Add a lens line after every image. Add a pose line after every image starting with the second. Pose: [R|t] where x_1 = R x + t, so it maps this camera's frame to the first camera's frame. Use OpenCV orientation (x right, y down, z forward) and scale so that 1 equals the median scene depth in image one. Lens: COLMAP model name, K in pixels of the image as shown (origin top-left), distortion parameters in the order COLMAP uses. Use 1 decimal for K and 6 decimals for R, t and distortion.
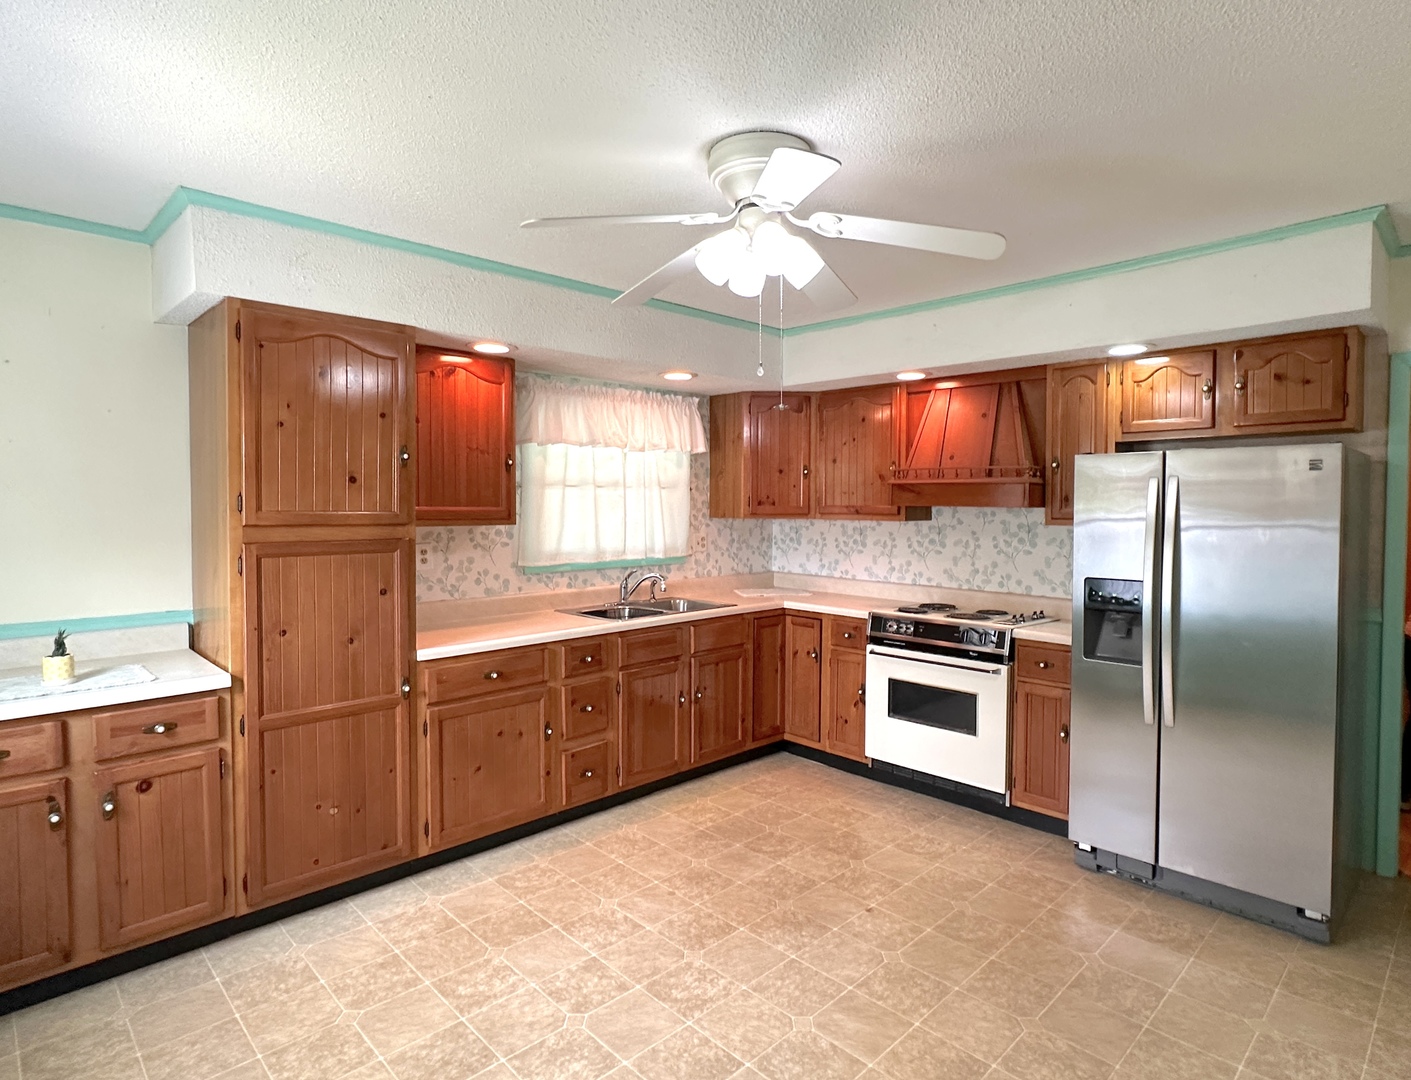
lens RADIAL K [[774.9, 0, 707.6], [0, 774.9, 530.9], [0, 0, 1]] dist [0.005255, -0.000058]
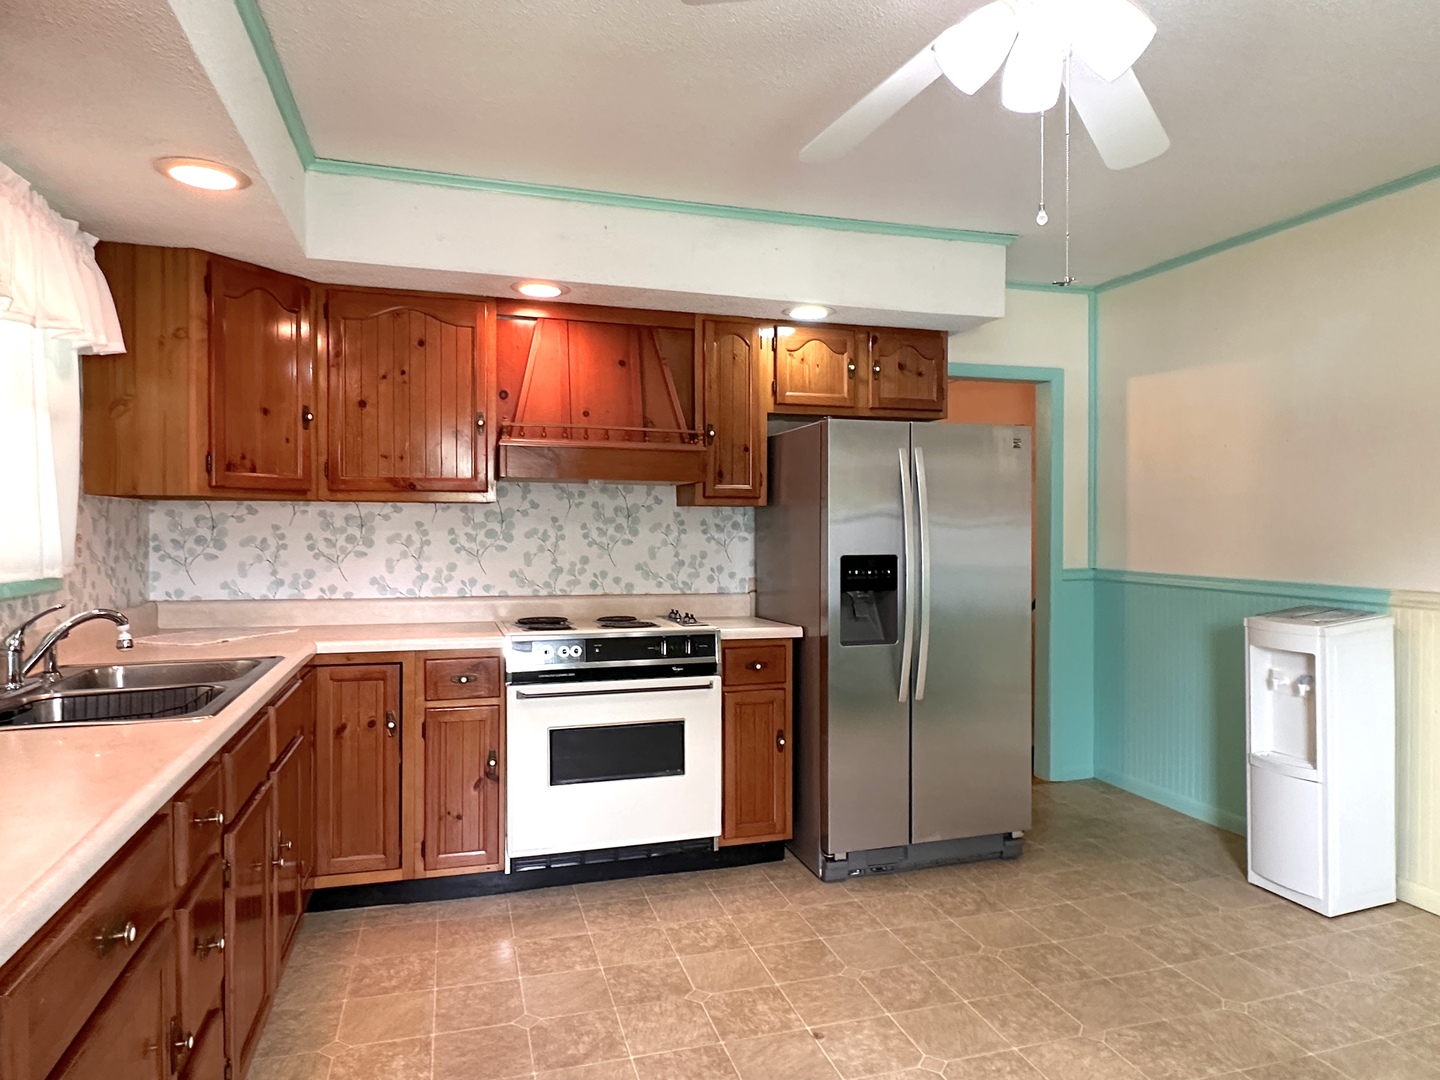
lens RADIAL K [[905.0, 0, 722.2], [0, 905.0, 540.1], [0, 0, 1]] dist [-0.003854, -0.001421]
pose [[0.459534, -0.015978, 0.888016, -0.374917], [0.028846, 0.999579, 0.003058, 0.025421], [-0.887691, 0.024211, 0.459802, 0.473049]]
